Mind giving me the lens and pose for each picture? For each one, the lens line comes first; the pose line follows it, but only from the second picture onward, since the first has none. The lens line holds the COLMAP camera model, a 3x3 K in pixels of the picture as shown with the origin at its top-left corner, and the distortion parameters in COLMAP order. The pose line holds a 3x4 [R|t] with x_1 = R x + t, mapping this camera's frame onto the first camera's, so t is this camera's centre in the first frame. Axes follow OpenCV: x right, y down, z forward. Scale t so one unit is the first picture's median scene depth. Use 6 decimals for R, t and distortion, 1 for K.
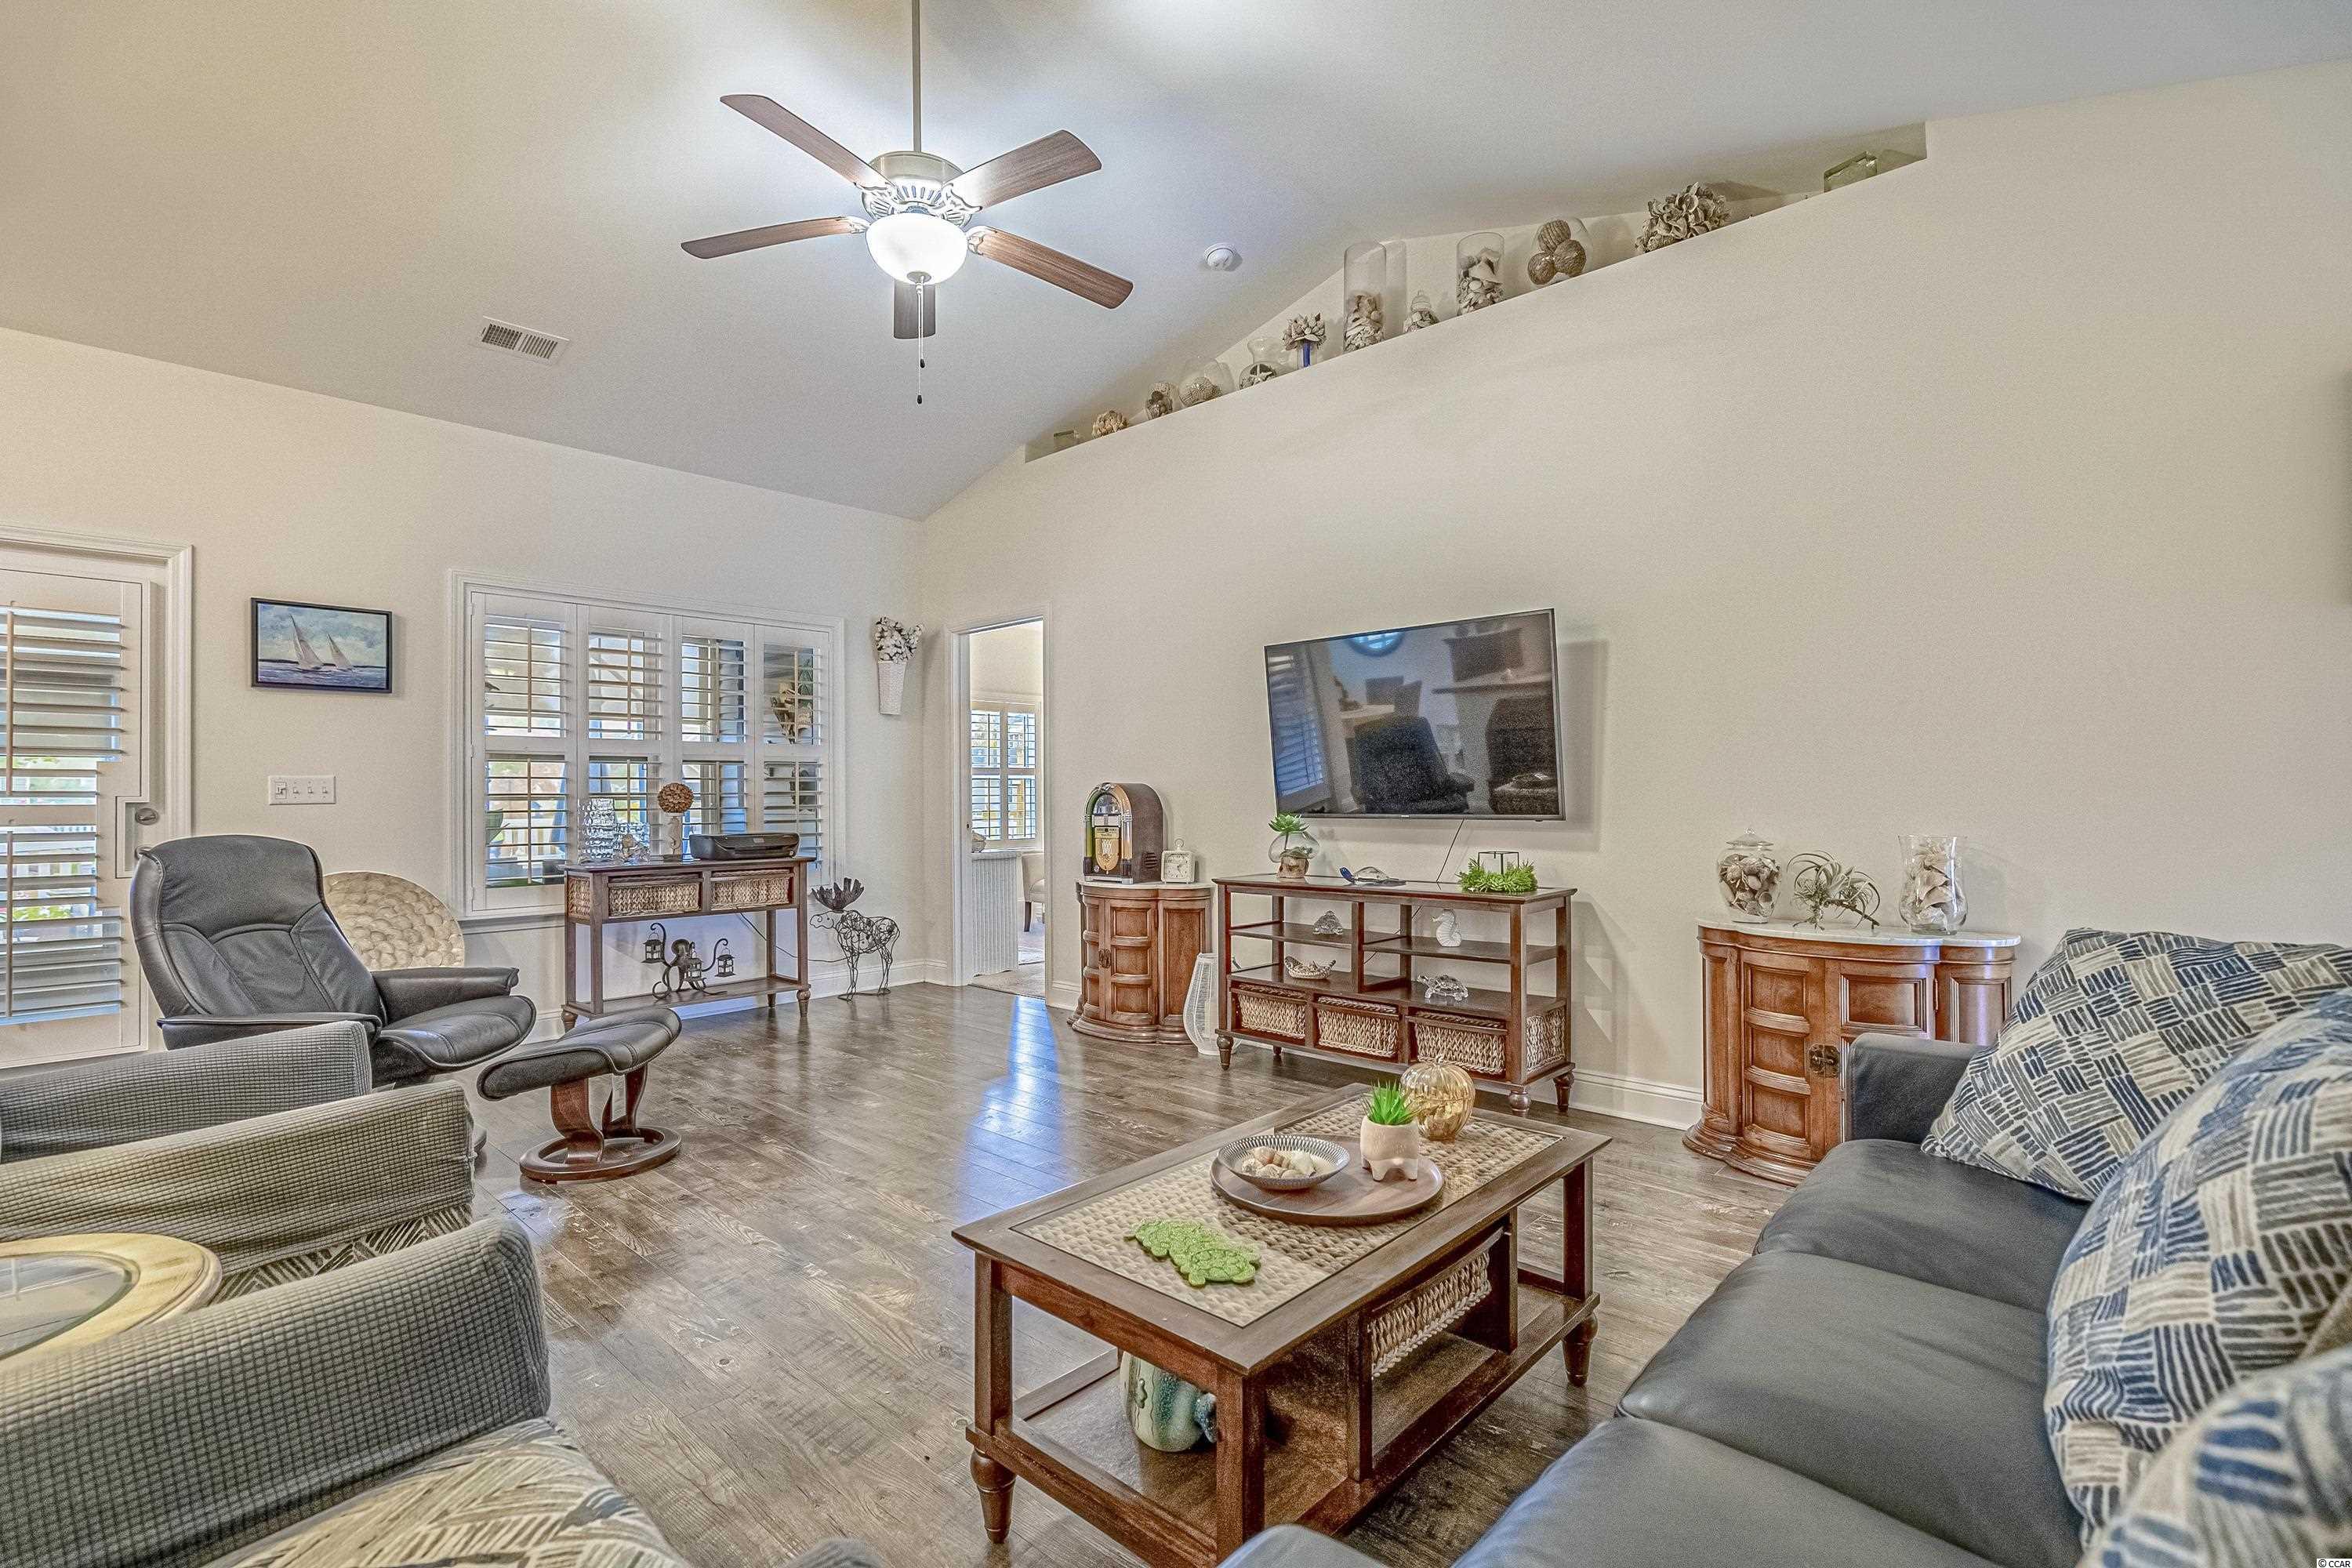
lens RADIAL K [[1107.2, 0, 1176.0], [0, 1107.2, 784.0], [0, 0, 1]] dist [0.002834, 0.000653]
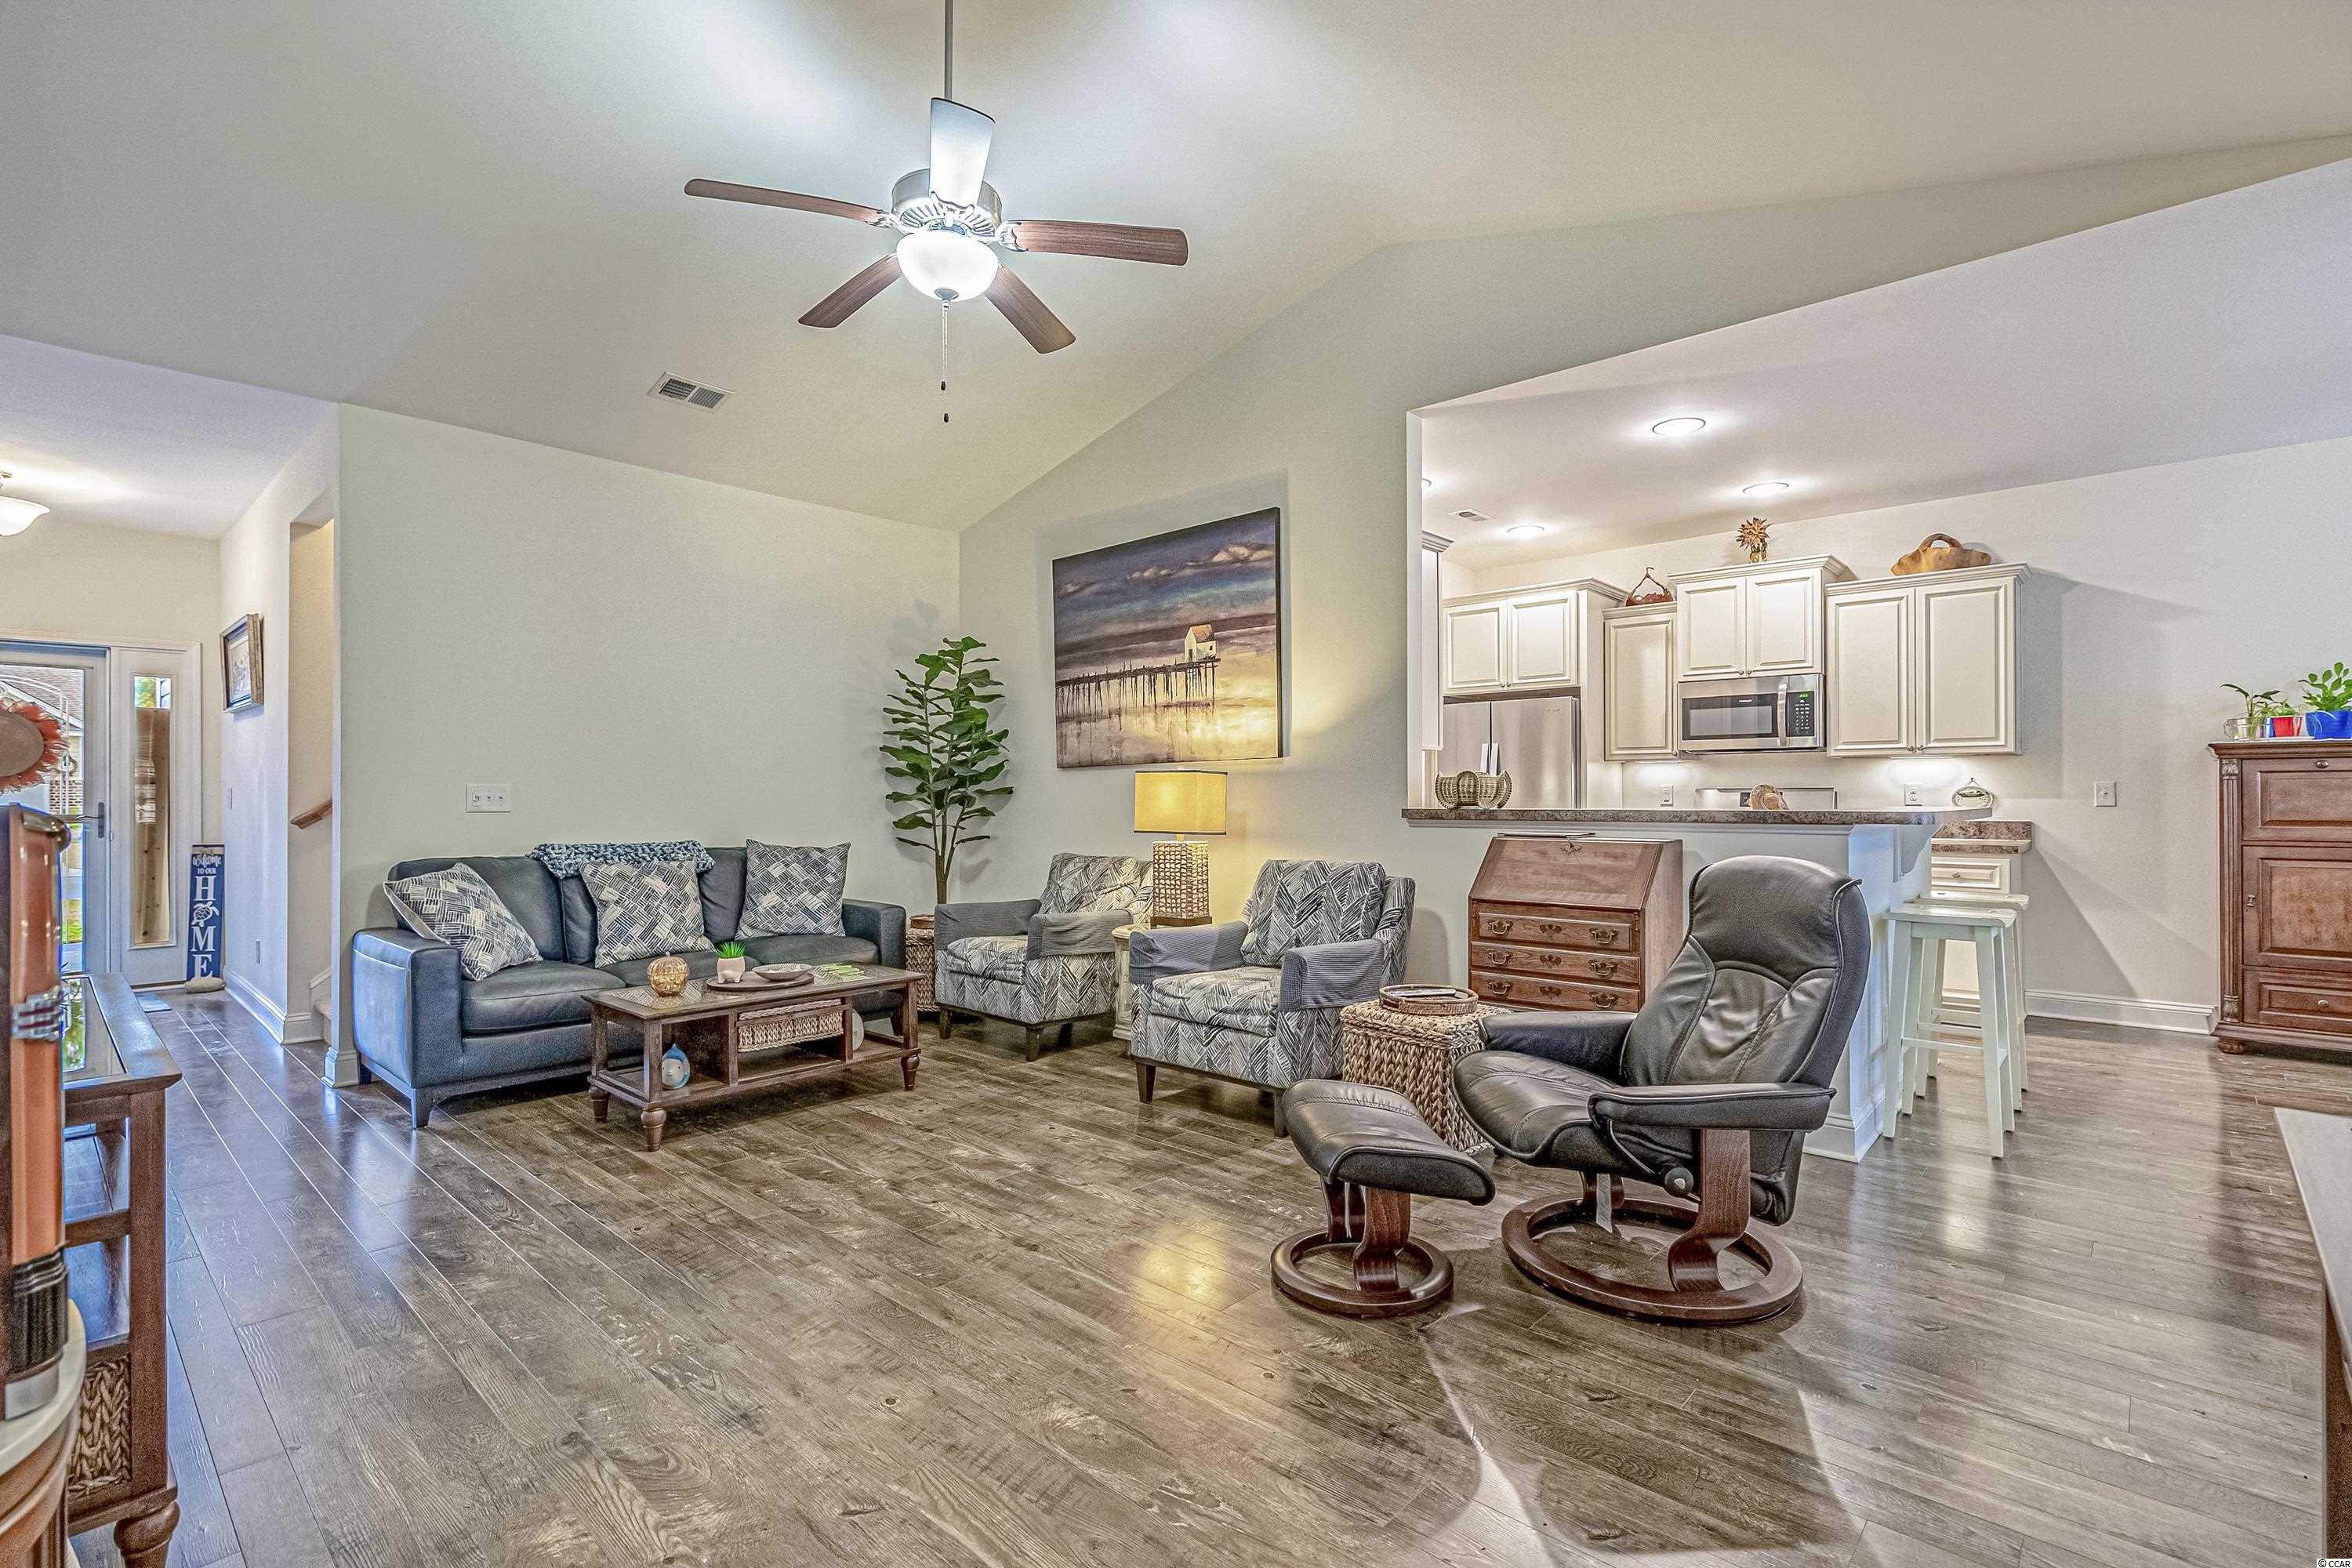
lens RADIAL K [[1074.2, 0, 1179.8], [0, 1074.2, 788.0], [0, 0, 1]] dist [-0.002392, 0.000297]
pose [[-0.999939, 0.004338, -0.010130, -0.288500], [0.004436, 0.999944, -0.009654, 0.001481], [0.010088, -0.009699, -0.999902, 1.318502]]
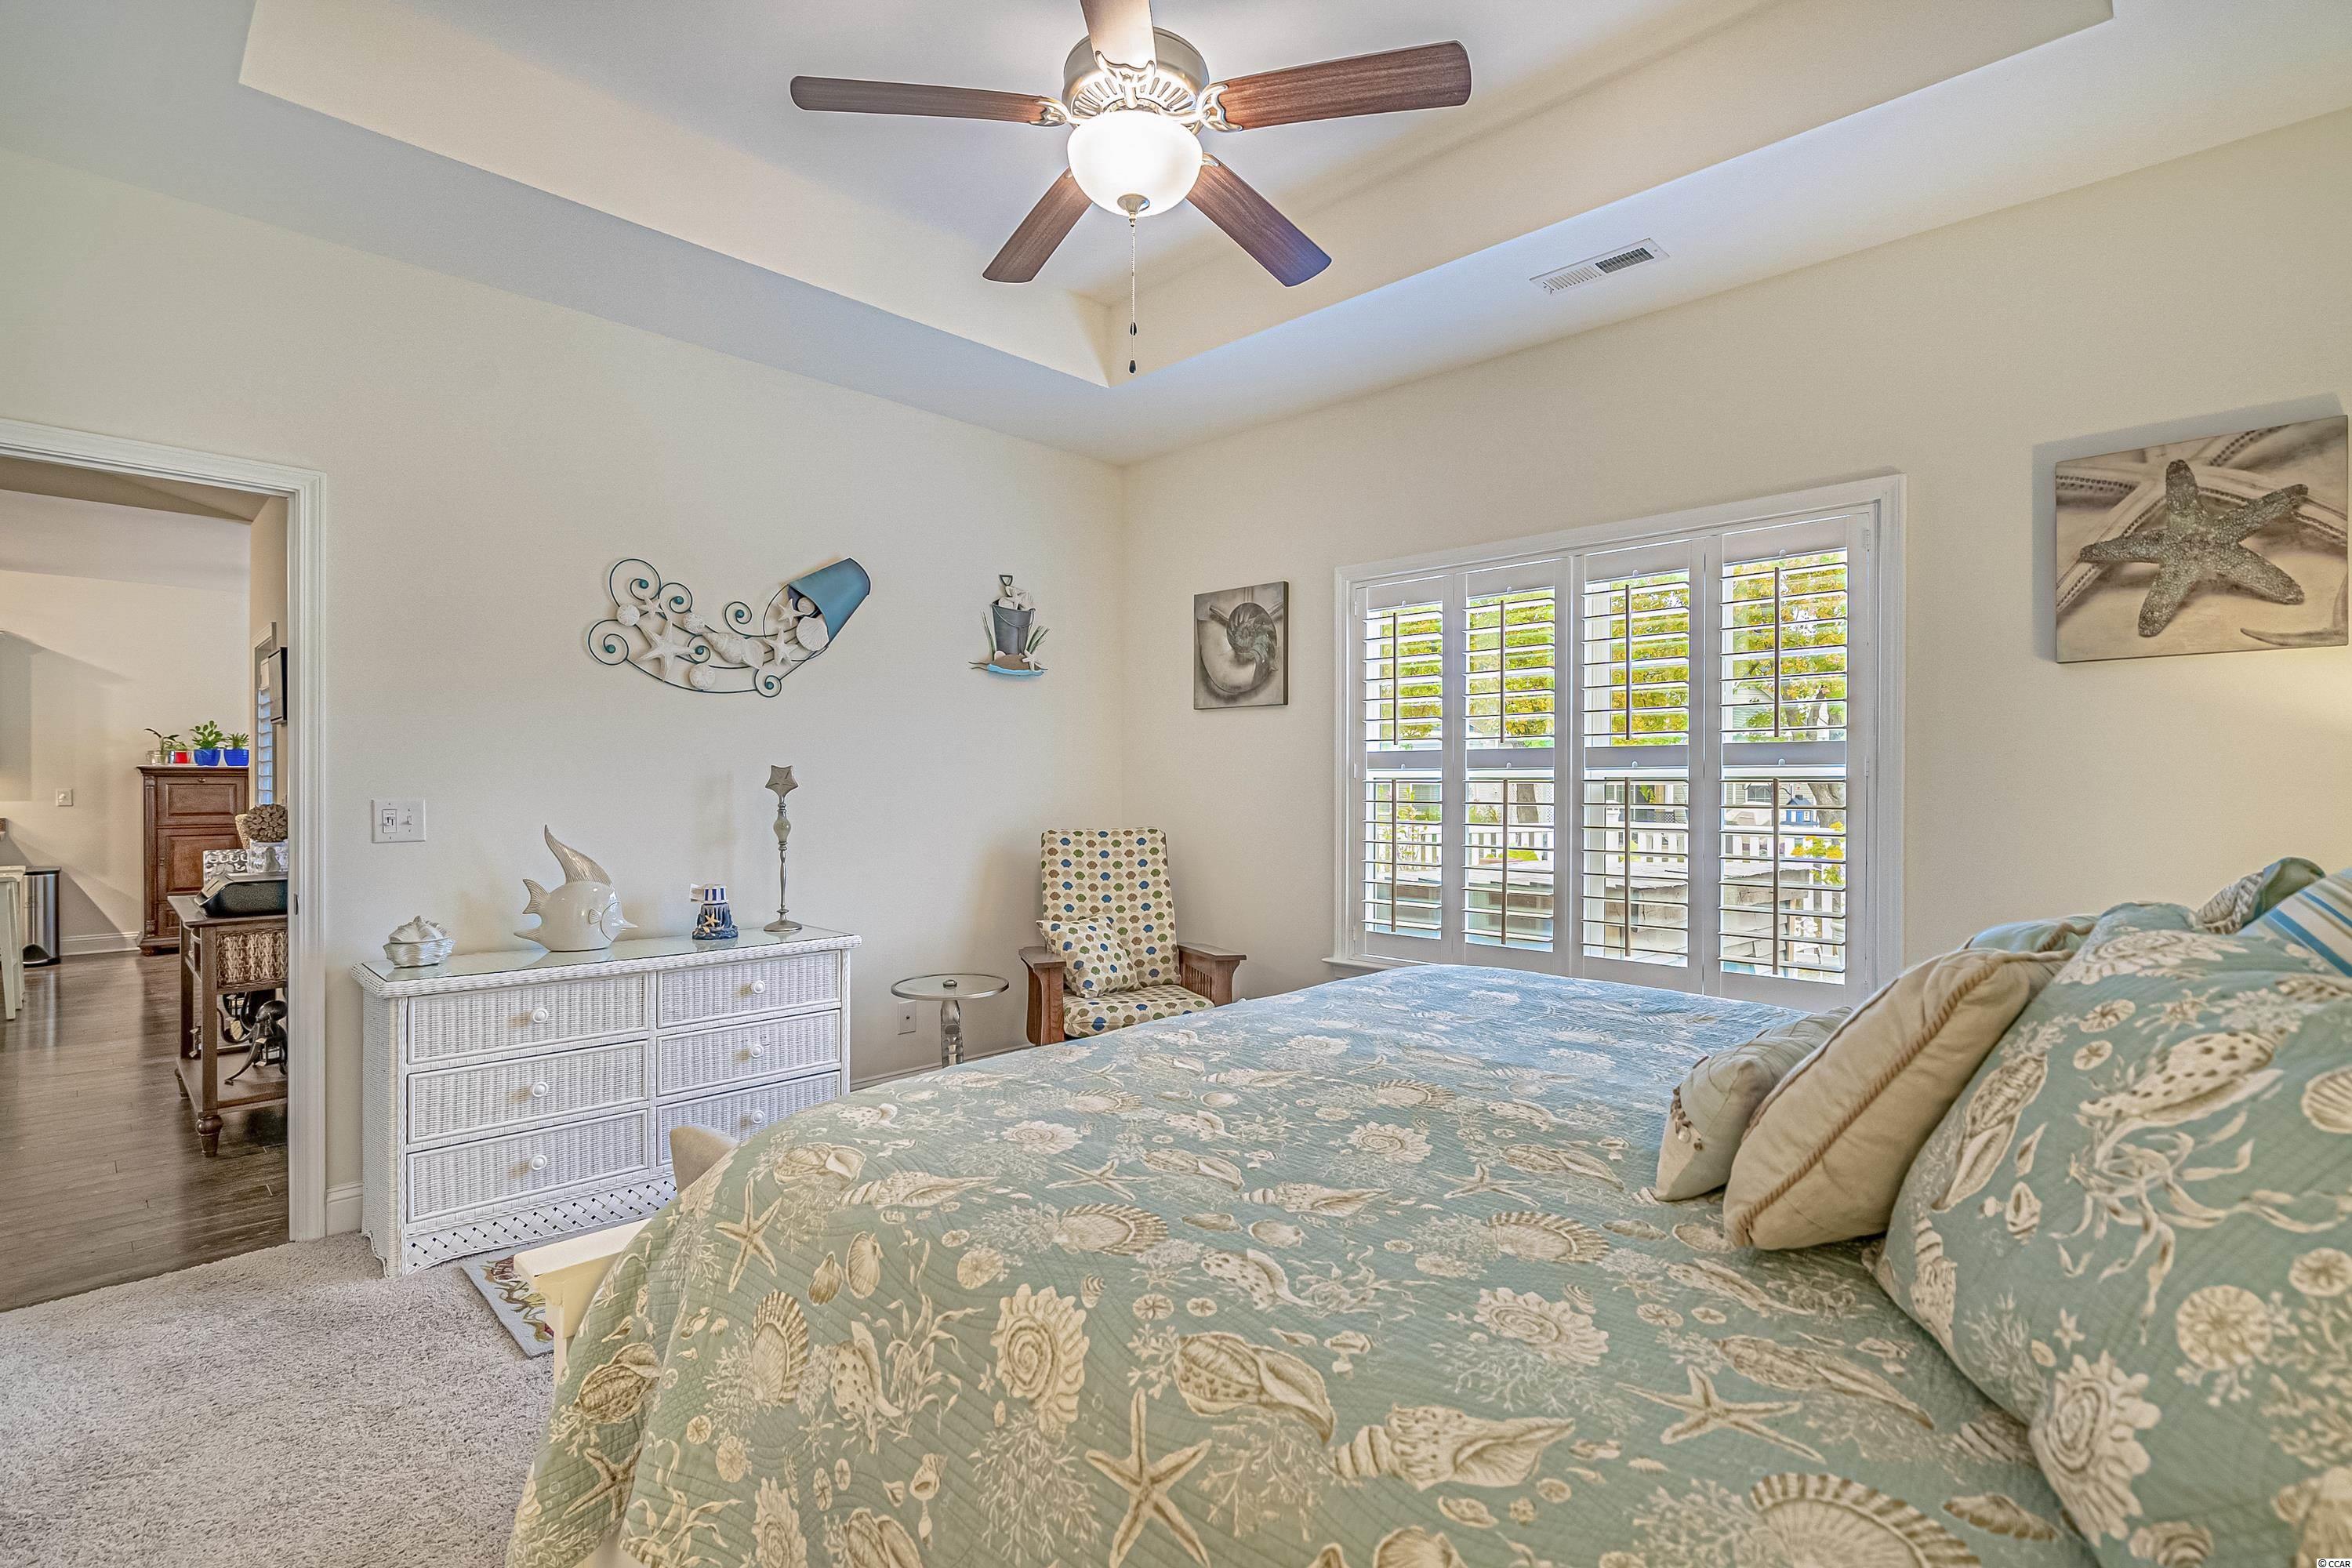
lens RADIAL K [[1107.2, 0, 1176.0], [0, 1107.2, 784.0], [0, 0, 1]] dist [0.002834, 0.000653]
pose [[-0.022244, 0.002757, -0.999749, 0.414054], [0.003421, 0.999991, 0.002681, -0.019348], [0.999747, -0.003360, -0.022254, 1.961367]]
